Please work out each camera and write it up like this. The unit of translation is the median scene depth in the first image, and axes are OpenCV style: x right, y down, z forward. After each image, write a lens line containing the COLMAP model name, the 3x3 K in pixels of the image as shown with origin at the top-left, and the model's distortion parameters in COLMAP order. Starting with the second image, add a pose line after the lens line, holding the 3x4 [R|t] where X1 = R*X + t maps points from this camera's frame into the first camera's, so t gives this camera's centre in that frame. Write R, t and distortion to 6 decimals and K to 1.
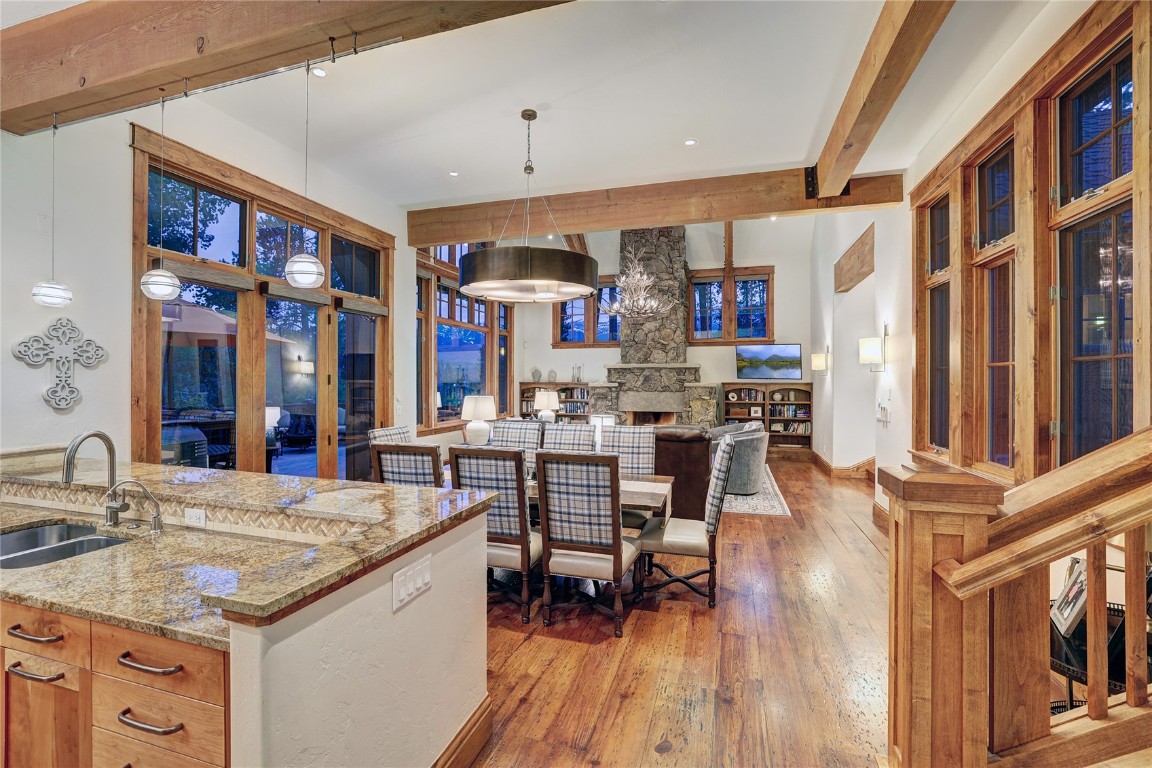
lens RADIAL K [[518.4, 0, 571.1], [0, 518.4, 383.2], [0, 0, 1]] dist [-0.013149, -0.000103]
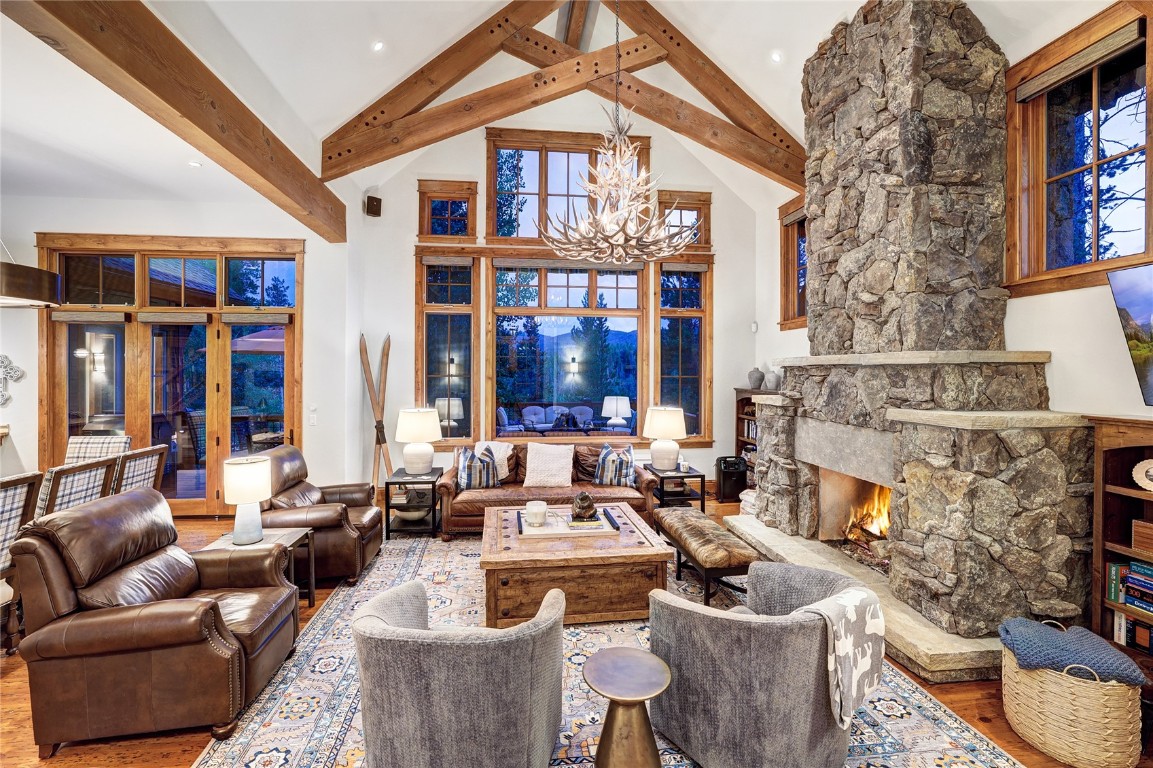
lens RADIAL K [[518.9, 0, 571.8], [0, 518.9, 374.7], [0, 0, 1]] dist [-0.013149, -0.000103]
pose [[0.390010, 0.011847, -0.920734, 0.446127], [-0.003858, 0.999929, 0.011231, -0.026180], [0.920803, -0.000829, 0.390028, 0.651314]]
